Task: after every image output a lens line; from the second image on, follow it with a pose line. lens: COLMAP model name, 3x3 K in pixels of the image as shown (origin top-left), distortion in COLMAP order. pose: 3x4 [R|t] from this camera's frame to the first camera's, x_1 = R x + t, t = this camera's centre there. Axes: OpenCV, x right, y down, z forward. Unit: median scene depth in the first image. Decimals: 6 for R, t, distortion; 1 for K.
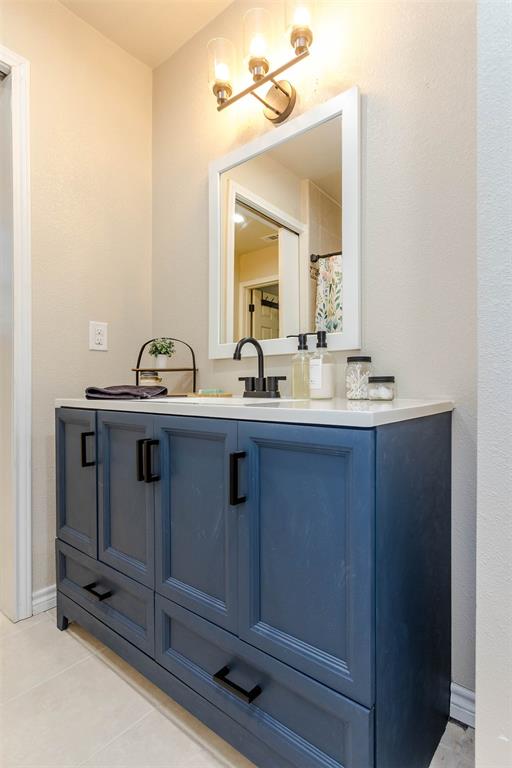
lens RADIAL K [[385.3, 0, 302.7], [0, 385.3, 384.1], [0, 0, 1]] dist [0.000600, 0.001311]
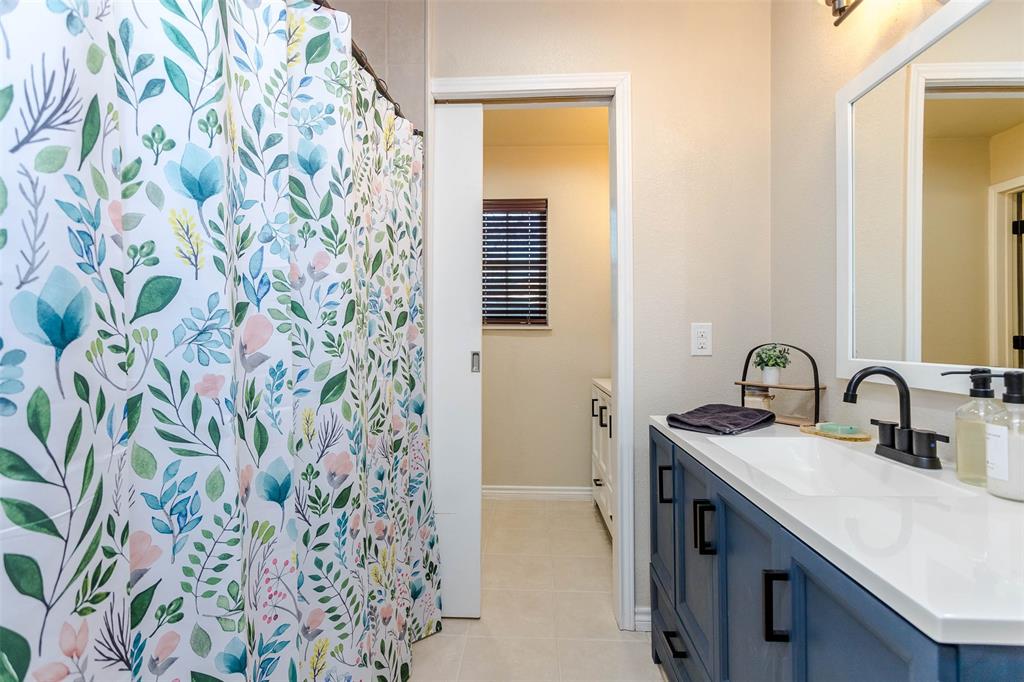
lens RADIAL K [[505.0, 0, 512.7], [0, 505.0, 335.6], [0, 0, 1]] dist [0.006019, 0.001843]
pose [[0.562942, -0.001993, -0.826494, 0.190496], [0.002715, 0.999996, -0.000562, -0.150177], [0.826492, -0.001927, 0.562945, 0.014488]]
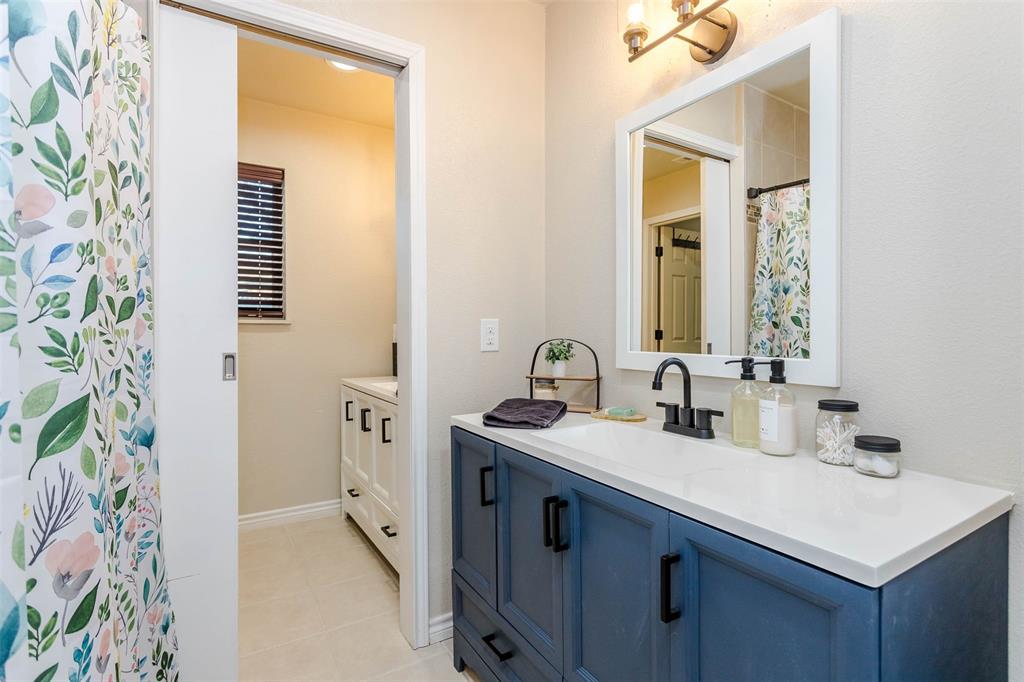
lens RADIAL K [[504.3, 0, 533.4], [0, 504.3, 335.1], [0, 0, 1]] dist [0.003637, 0.001036]
pose [[0.934087, 0.001555, -0.357043, -0.032525], [0.002711, 0.999931, 0.011448, -0.155062], [0.357036, -0.011662, 0.934018, -0.038138]]
